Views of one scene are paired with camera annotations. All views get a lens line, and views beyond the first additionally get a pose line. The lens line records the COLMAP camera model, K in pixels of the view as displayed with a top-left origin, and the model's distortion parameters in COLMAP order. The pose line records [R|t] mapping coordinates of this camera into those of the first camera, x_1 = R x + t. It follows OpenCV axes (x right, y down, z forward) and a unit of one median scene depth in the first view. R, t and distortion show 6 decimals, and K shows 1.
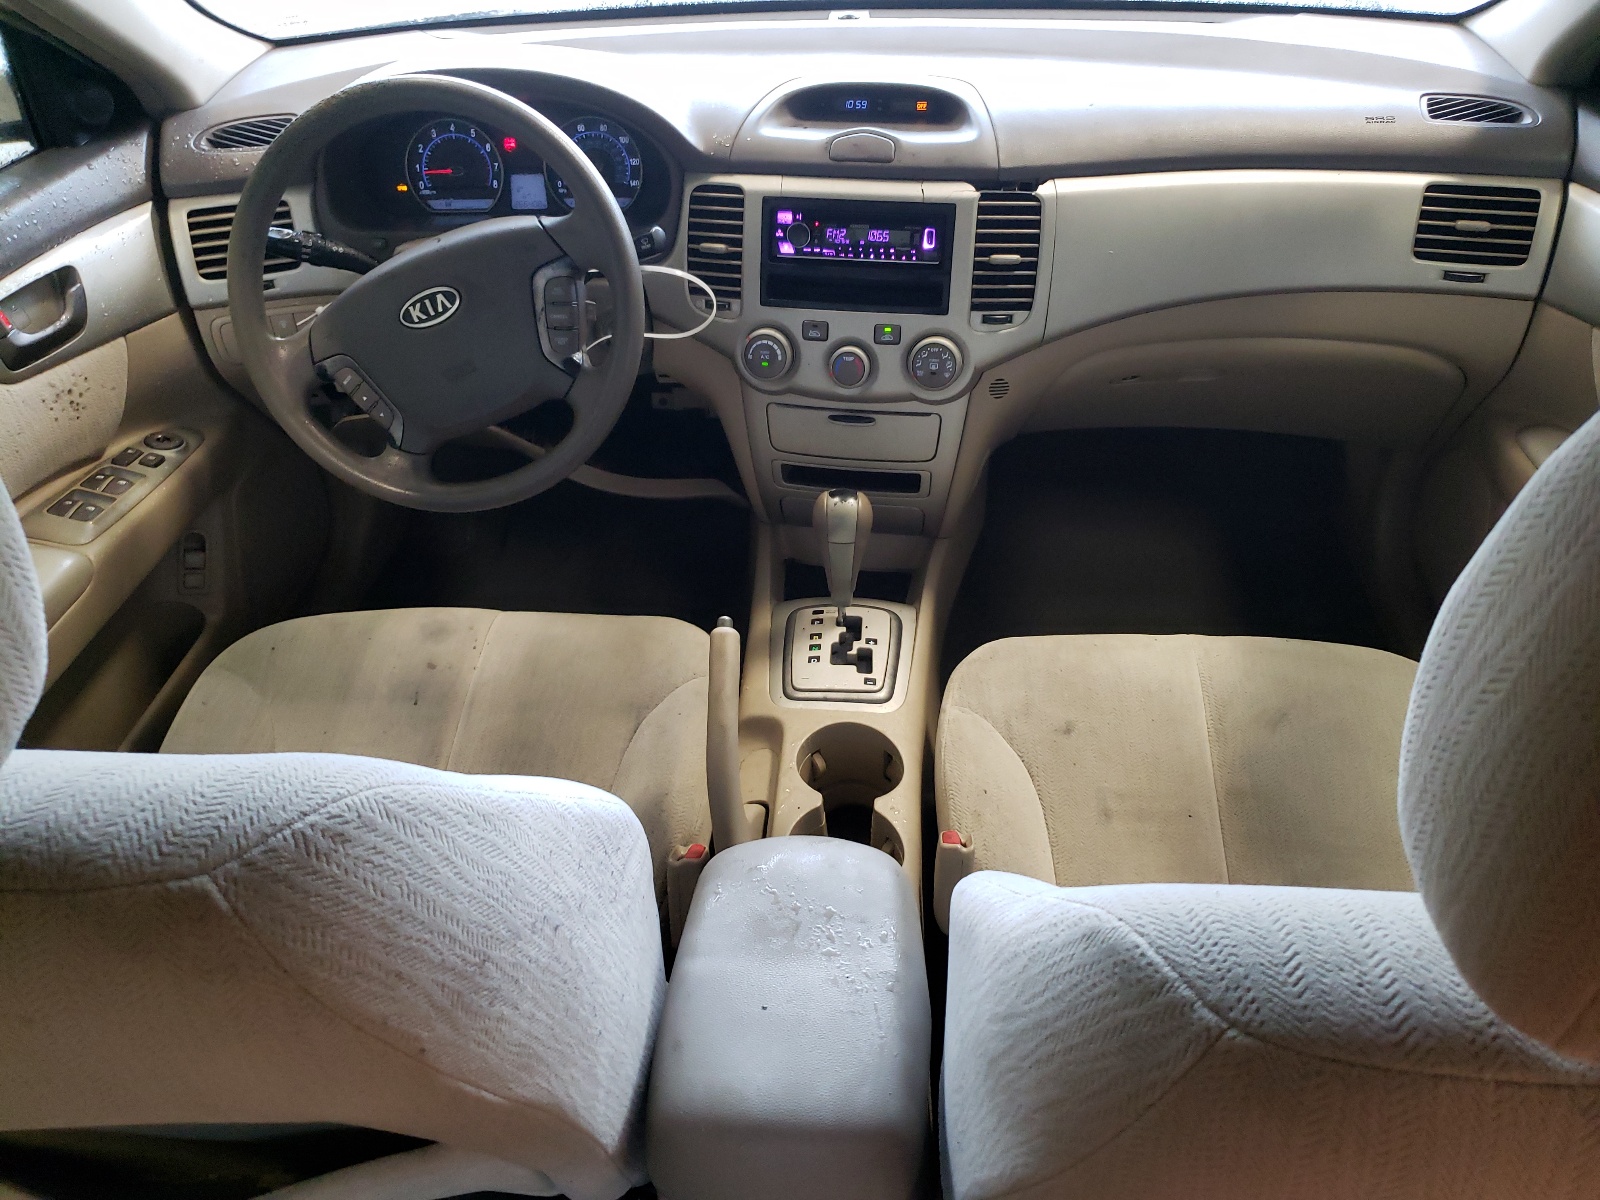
lens RADIAL K [[1208.5, 0, 798.9], [0, 1208.5, 603.2], [0, 0, 1]] dist [0.010795, 0.001712]
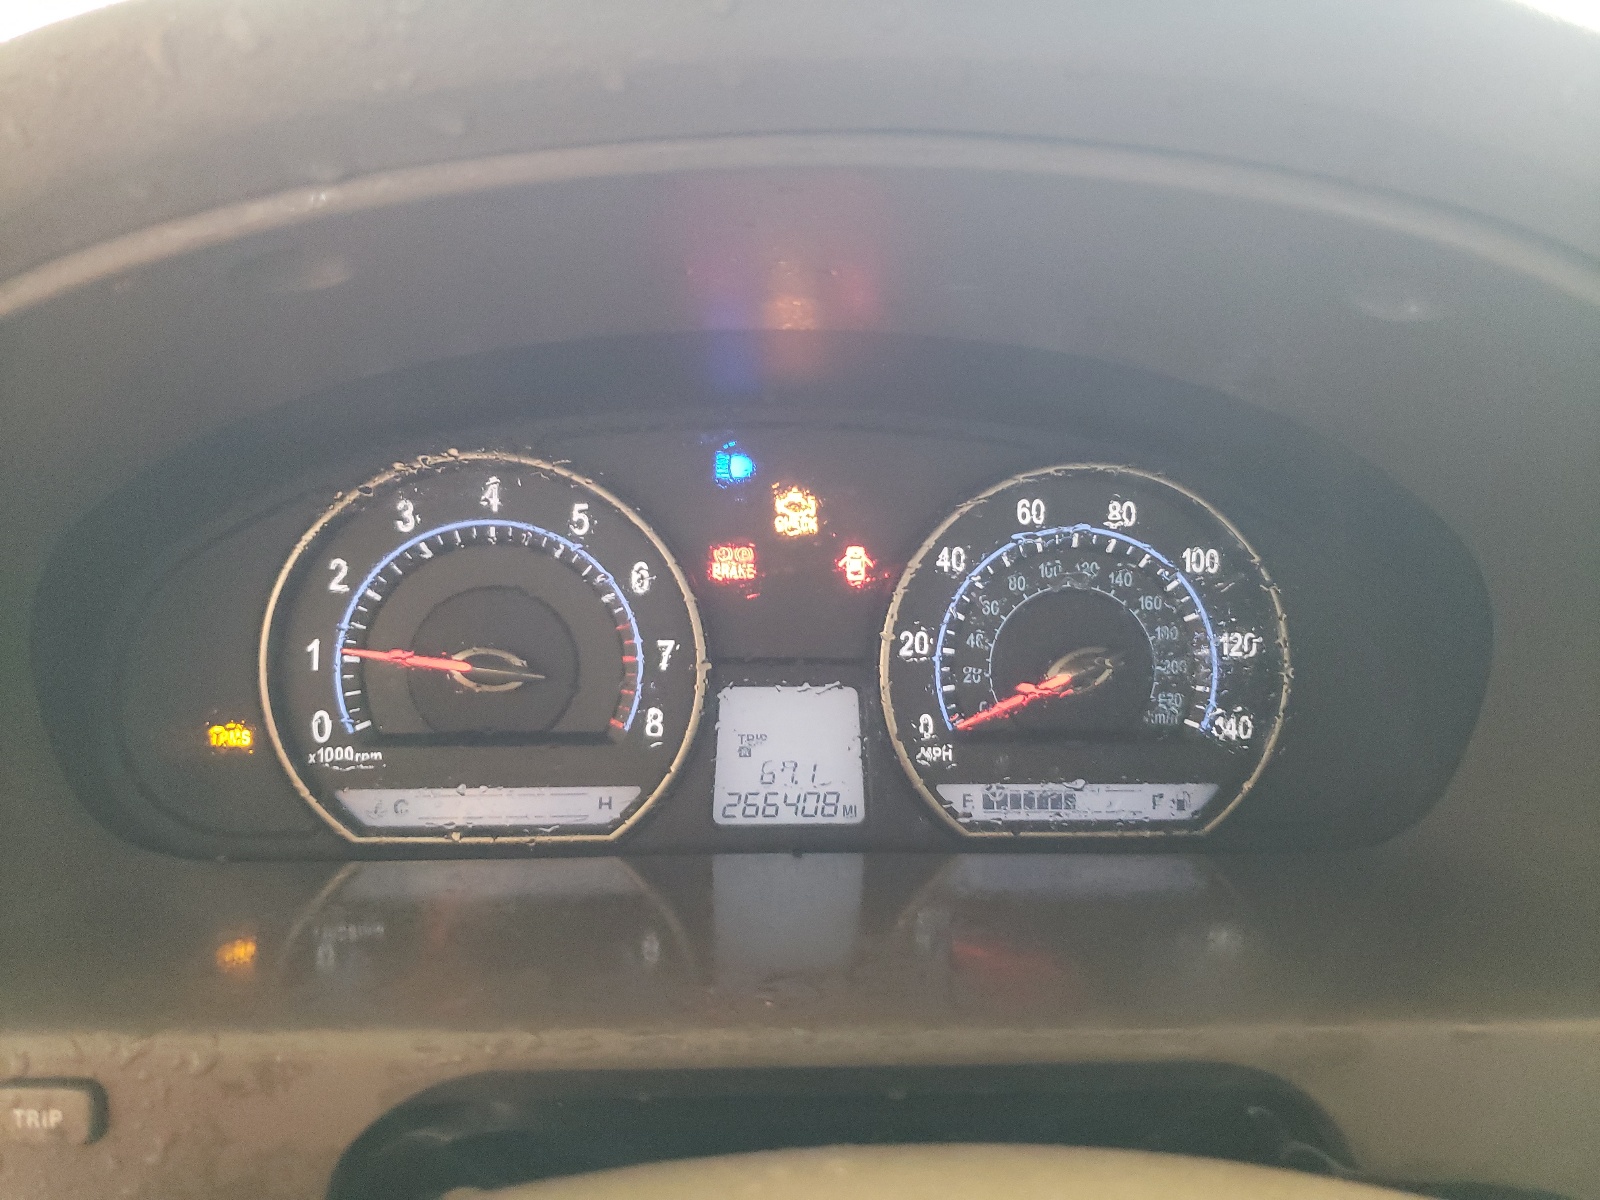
lens RADIAL K [[1208.5, 0, 802.6], [0, 1208.5, 599.1], [0, 0, 1]] dist [0.010795, 0.001712]
pose [[0.993621, 0.025011, 0.109959, -0.249076], [0.015616, 0.935183, -0.353822, -0.286992], [-0.111681, 0.353282, 0.928827, 0.775820]]
